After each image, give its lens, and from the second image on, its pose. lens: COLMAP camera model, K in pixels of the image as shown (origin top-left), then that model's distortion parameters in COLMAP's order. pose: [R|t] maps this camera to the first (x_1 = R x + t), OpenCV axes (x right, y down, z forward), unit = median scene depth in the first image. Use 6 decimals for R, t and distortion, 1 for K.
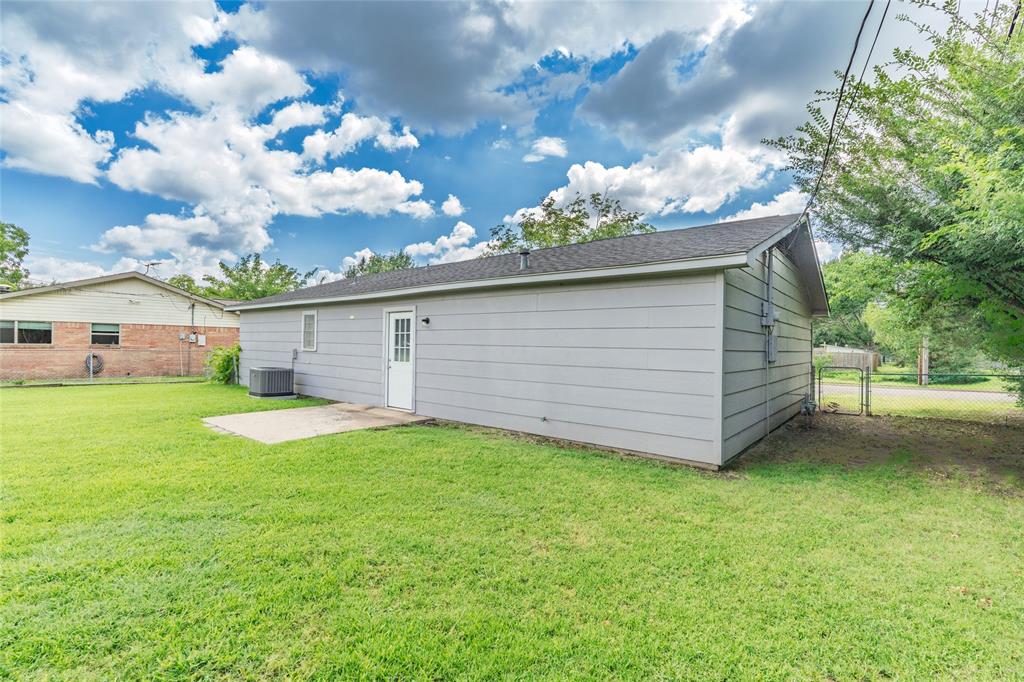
lens RADIAL K [[460.7, 0, 513.4], [0, 460.7, 321.2], [0, 0, 1]] dist [-0.001289, -0.000045]
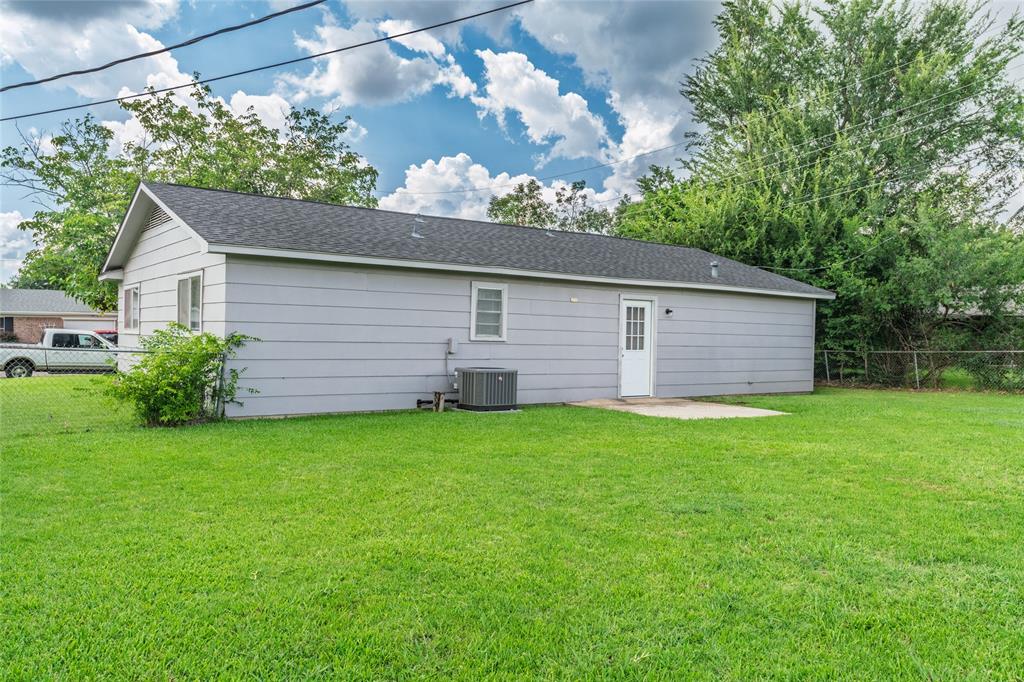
lens RADIAL K [[790.7, 0, 514.9], [0, 790.7, 336.4], [0, 0, 1]] dist [0.006162, -0.044352]
pose [[0.242317, 0.002125, 0.970195, -1.963552], [-0.048950, 0.998751, 0.010038, 0.054068], [-0.968961, -0.049923, 0.242118, 0.836732]]
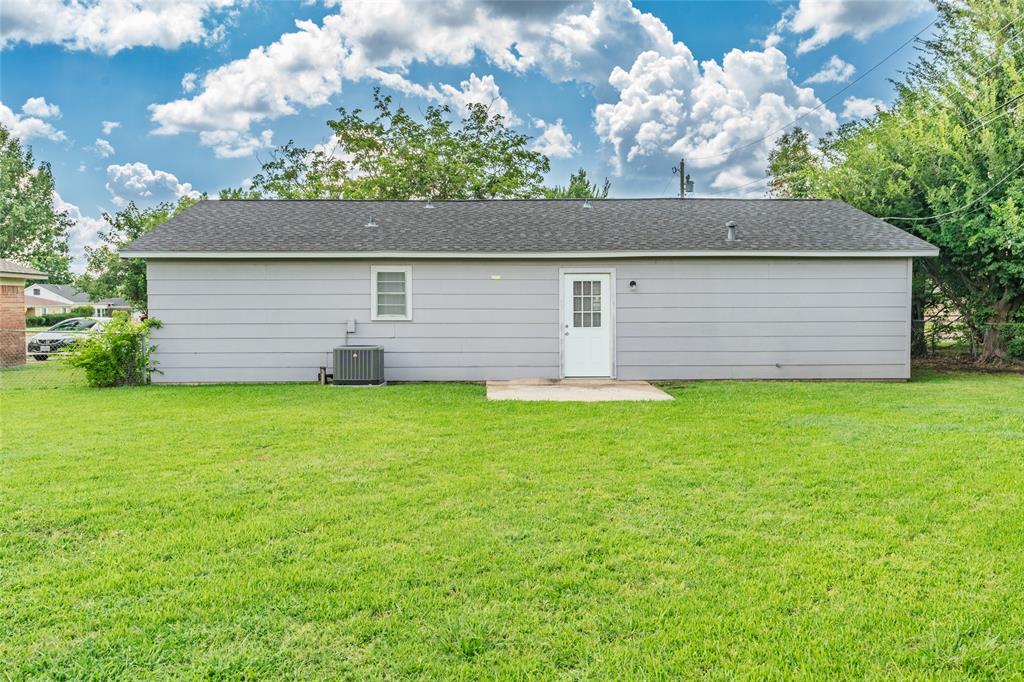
lens RADIAL K [[845.2, 0, 512.0], [0, 845.2, 341.0], [0, 0, 1]] dist [0.000213, 0.000388]
pose [[0.755666, -0.031374, 0.654205, -1.468025], [-0.015128, 0.997749, 0.065323, 0.006638], [-0.654782, -0.059259, 0.753491, -0.186354]]
